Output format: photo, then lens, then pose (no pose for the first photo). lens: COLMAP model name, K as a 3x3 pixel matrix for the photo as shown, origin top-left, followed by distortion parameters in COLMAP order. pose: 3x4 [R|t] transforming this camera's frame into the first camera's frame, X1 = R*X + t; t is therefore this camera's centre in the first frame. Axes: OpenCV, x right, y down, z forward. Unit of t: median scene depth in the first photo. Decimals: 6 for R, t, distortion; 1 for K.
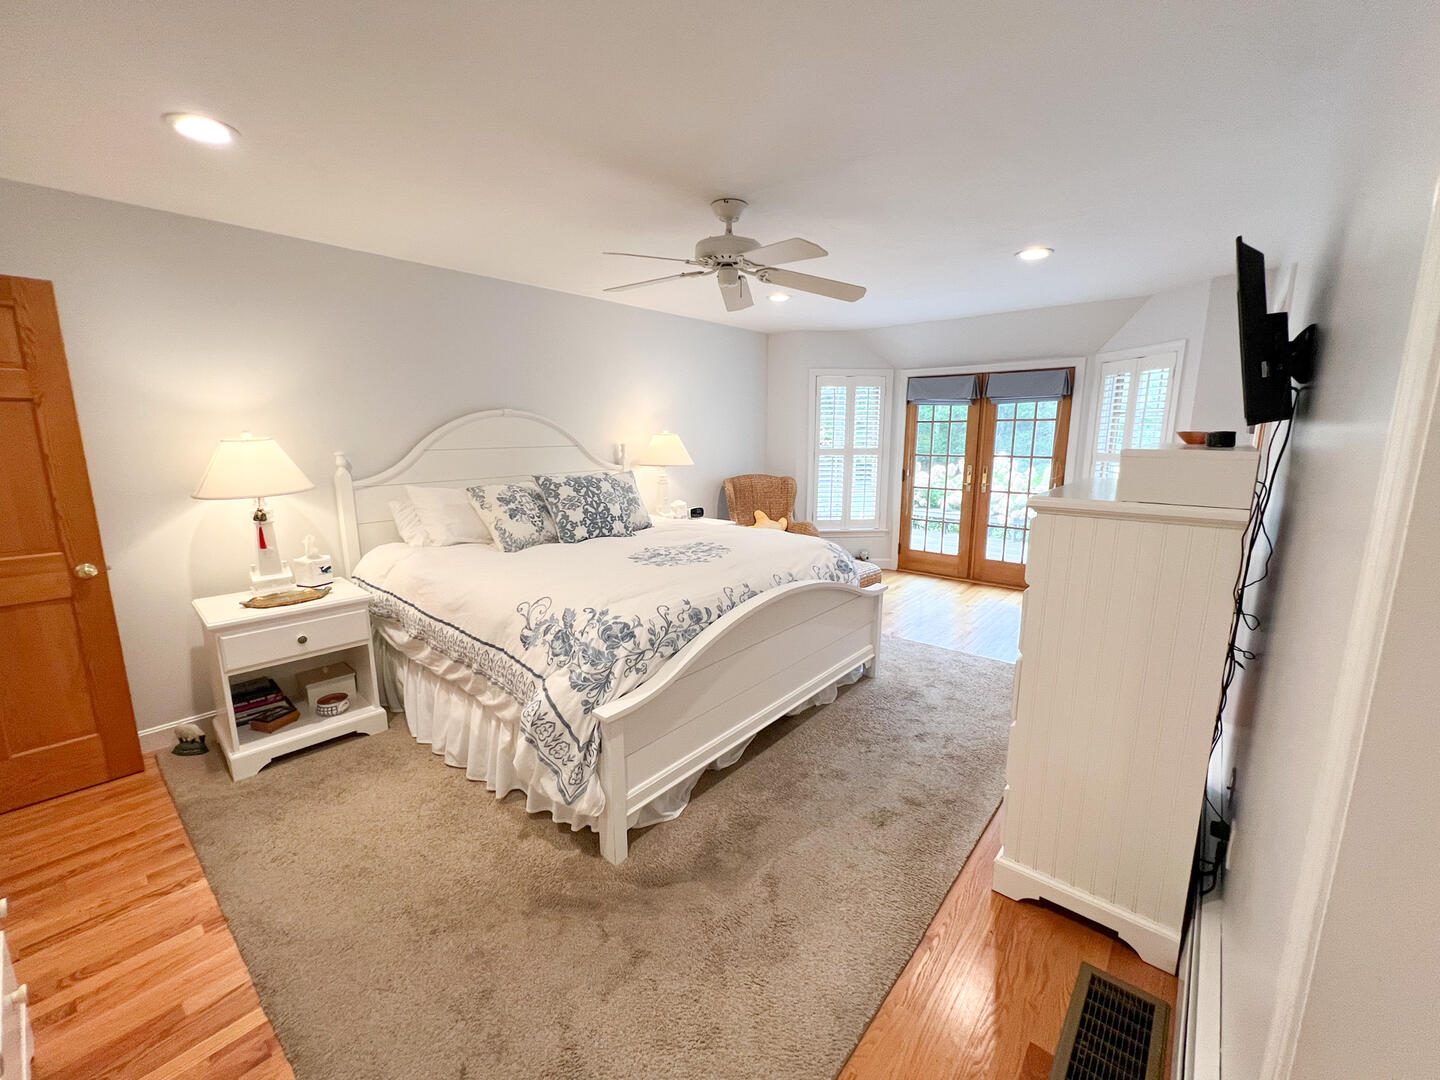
lens RADIAL K [[584.0, 0, 720.0], [0, 584.0, 540.0], [0, 0, 1]] dist [0.000595, -0.000311]
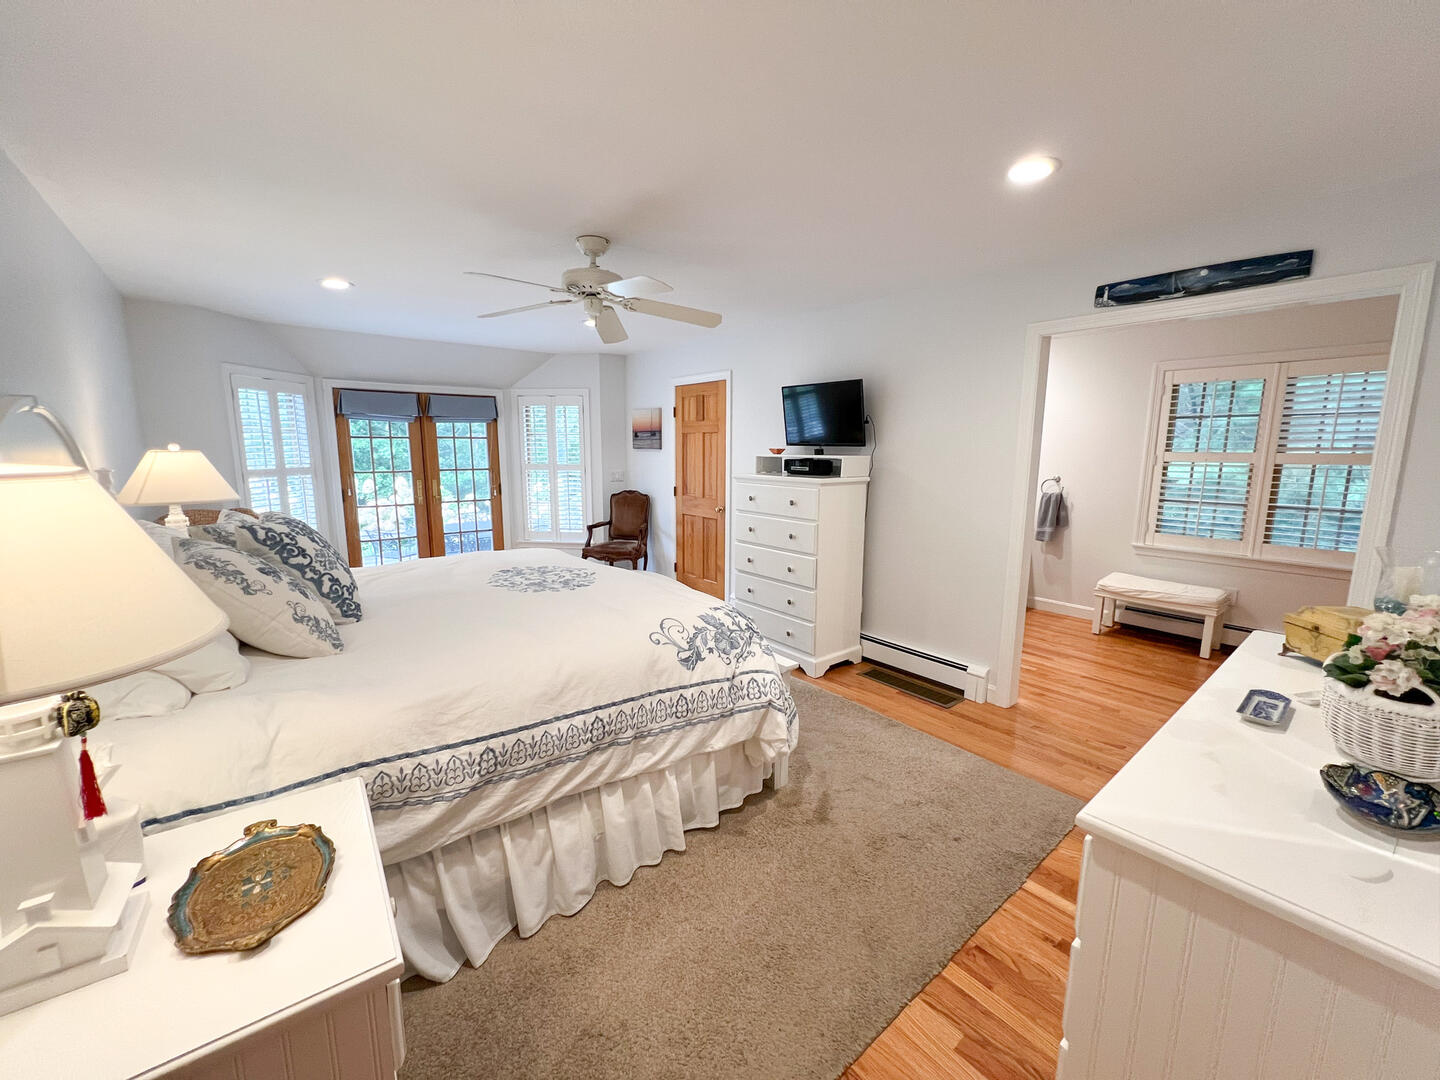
lens RADIAL K [[571.9, 0, 720.0], [0, 571.9, 540.0], [0, 0, 1]] dist [-0.019186, 0.000170]
pose [[0.183017, -0.152608, 0.971193, -0.531832], [0.177271, 0.976809, 0.120084, -0.055911], [-0.966995, 0.150187, 0.205826, 0.321789]]
